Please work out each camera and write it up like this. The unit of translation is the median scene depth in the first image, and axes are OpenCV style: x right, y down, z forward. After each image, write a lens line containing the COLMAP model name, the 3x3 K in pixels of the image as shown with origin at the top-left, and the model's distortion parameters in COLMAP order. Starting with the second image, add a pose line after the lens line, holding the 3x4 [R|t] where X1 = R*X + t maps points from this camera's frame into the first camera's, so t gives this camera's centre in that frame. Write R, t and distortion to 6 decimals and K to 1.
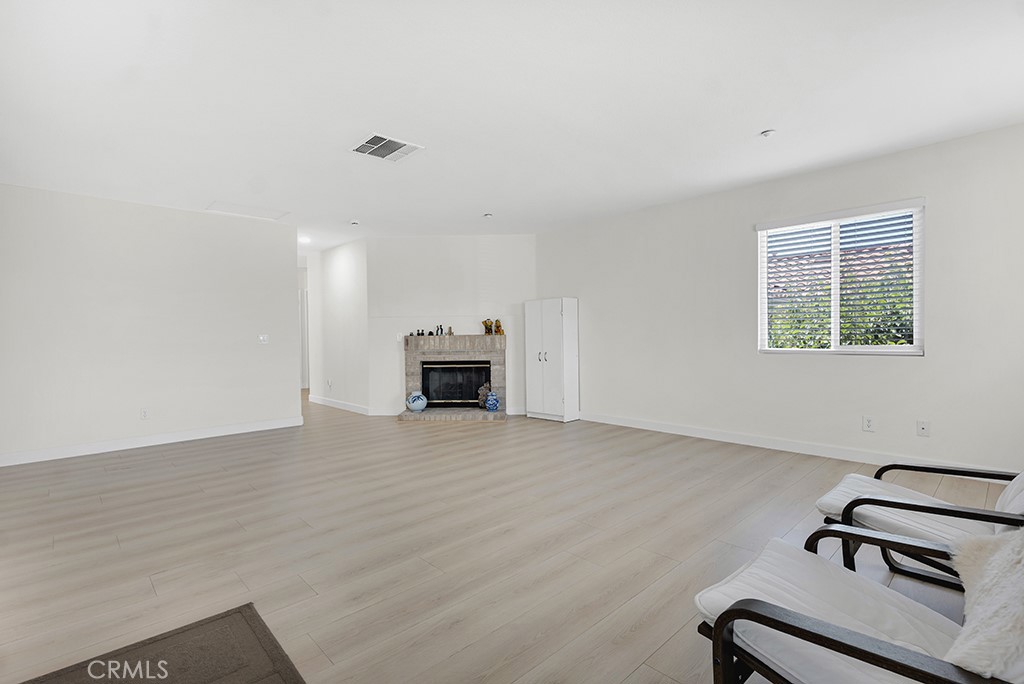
lens RADIAL K [[475.8, 0, 508.5], [0, 475.8, 338.9], [0, 0, 1]] dist [0.003855, -0.000264]
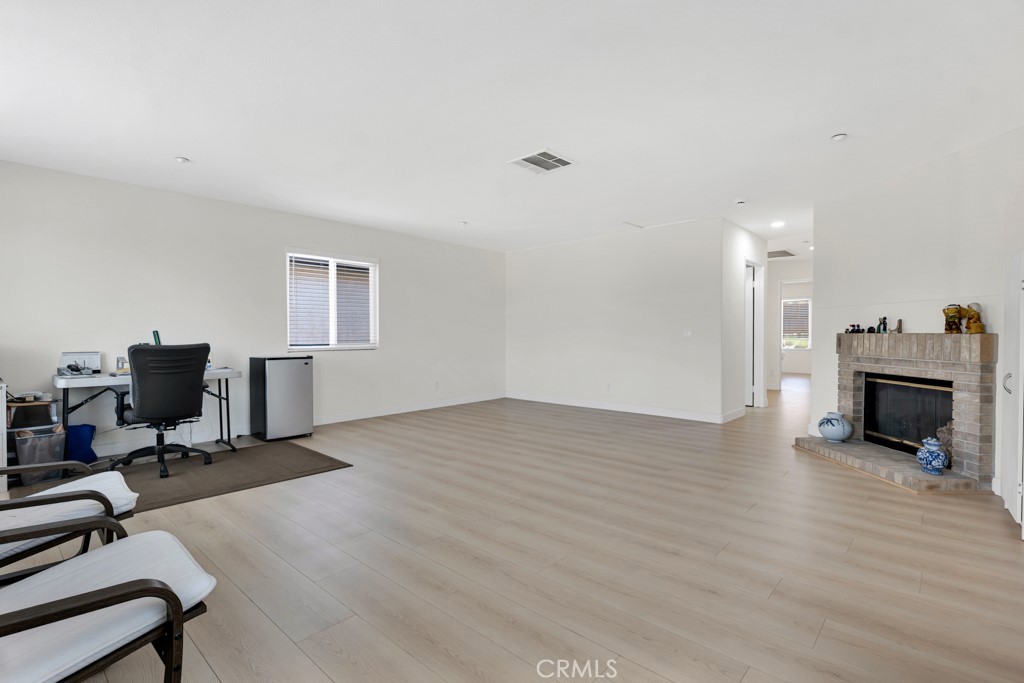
lens RADIAL K [[475.8, 0, 509.7], [0, 475.8, 345.6], [0, 0, 1]] dist [0.003855, -0.000264]
pose [[0.083645, 0.039408, -0.995716, 0.454000], [-0.010770, 0.999195, 0.038641, -0.010308], [0.996437, 0.007492, 0.084002, 0.453626]]
